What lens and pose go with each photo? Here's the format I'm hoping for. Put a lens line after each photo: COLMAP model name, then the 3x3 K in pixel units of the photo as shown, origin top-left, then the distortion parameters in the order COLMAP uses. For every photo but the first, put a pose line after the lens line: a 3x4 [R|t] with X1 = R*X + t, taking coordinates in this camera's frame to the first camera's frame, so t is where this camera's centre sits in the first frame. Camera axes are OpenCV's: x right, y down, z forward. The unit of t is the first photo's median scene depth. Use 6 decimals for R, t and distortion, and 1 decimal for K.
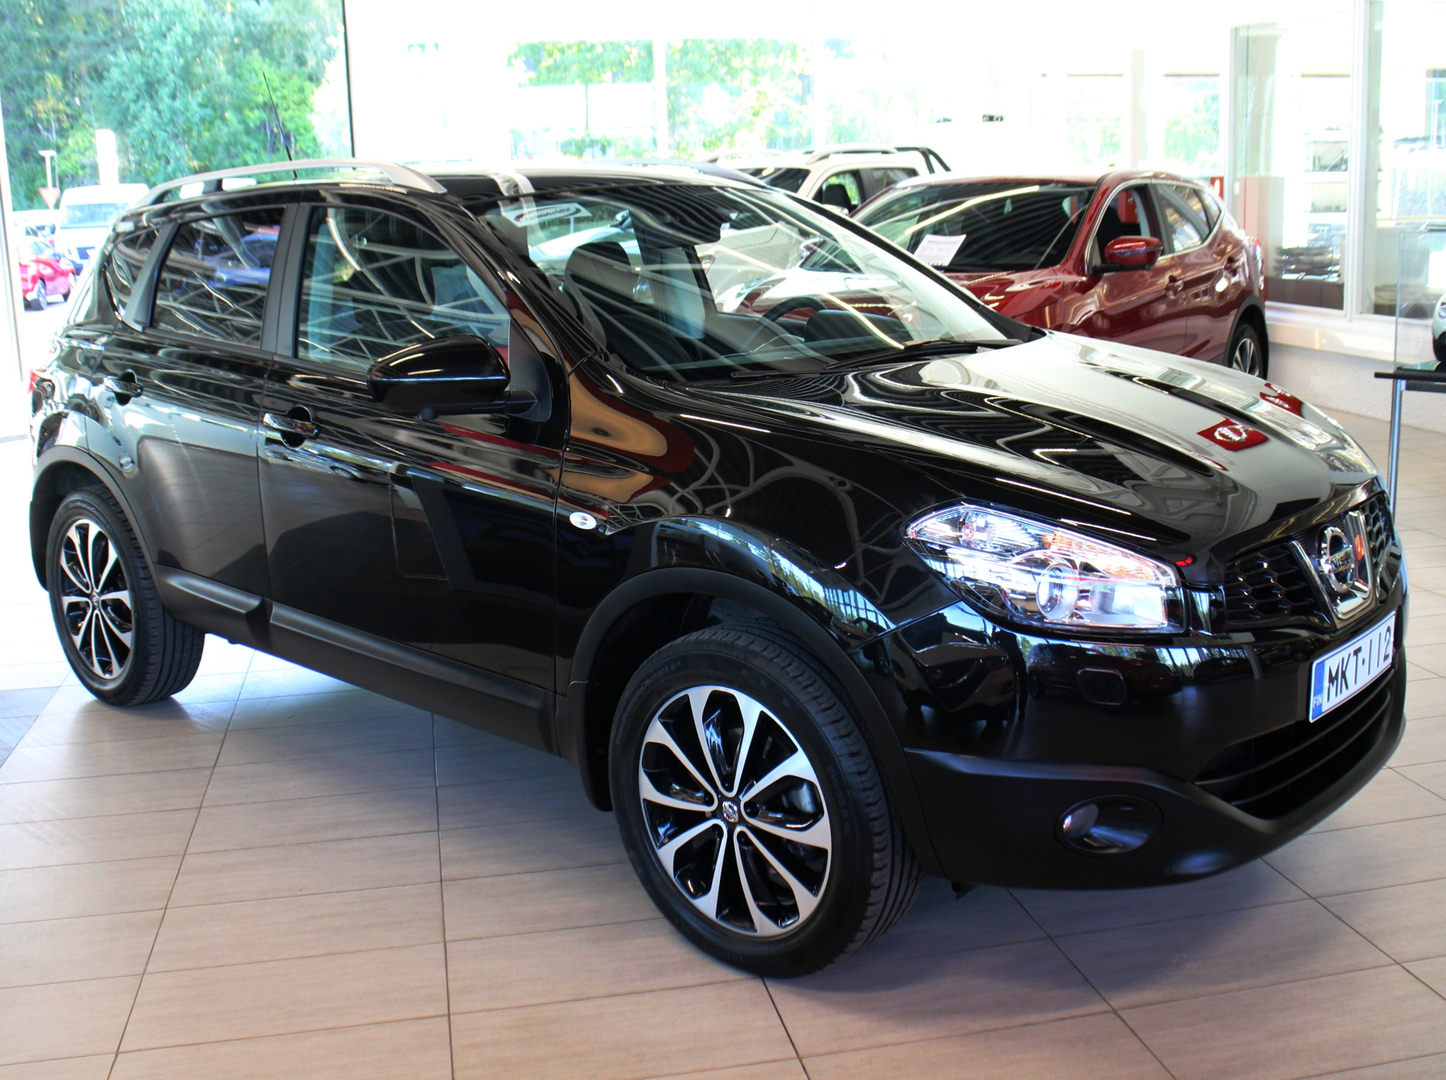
lens RADIAL K [[1533.9, 0, 723.0], [0, 1533.9, 540.0], [0, 0, 1]] dist [-0.063603, 0.017771]
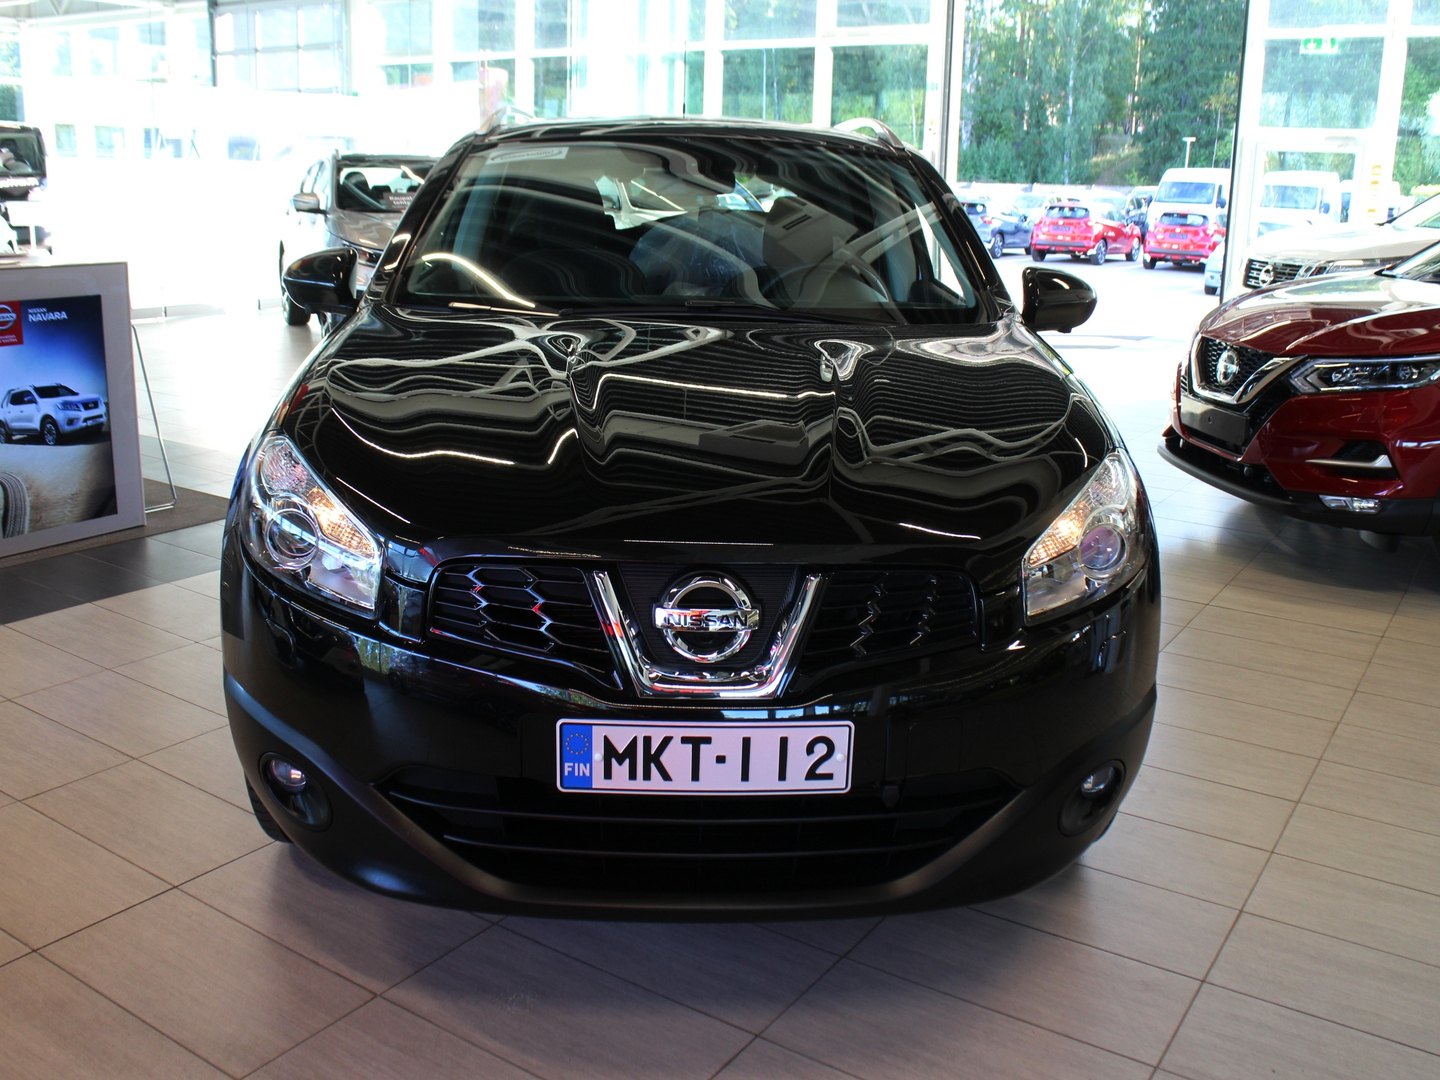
lens RADIAL K [[1293.2, 0, 720.0], [0, 1293.2, 540.0], [0, 0, 1]] dist [-0.076007, 0.002763]
pose [[0.698766, 0.236320, -0.675188, 0.833265], [-0.200839, 0.970704, 0.131901, -0.113077], [0.686578, 0.043436, 0.725757, 0.518093]]
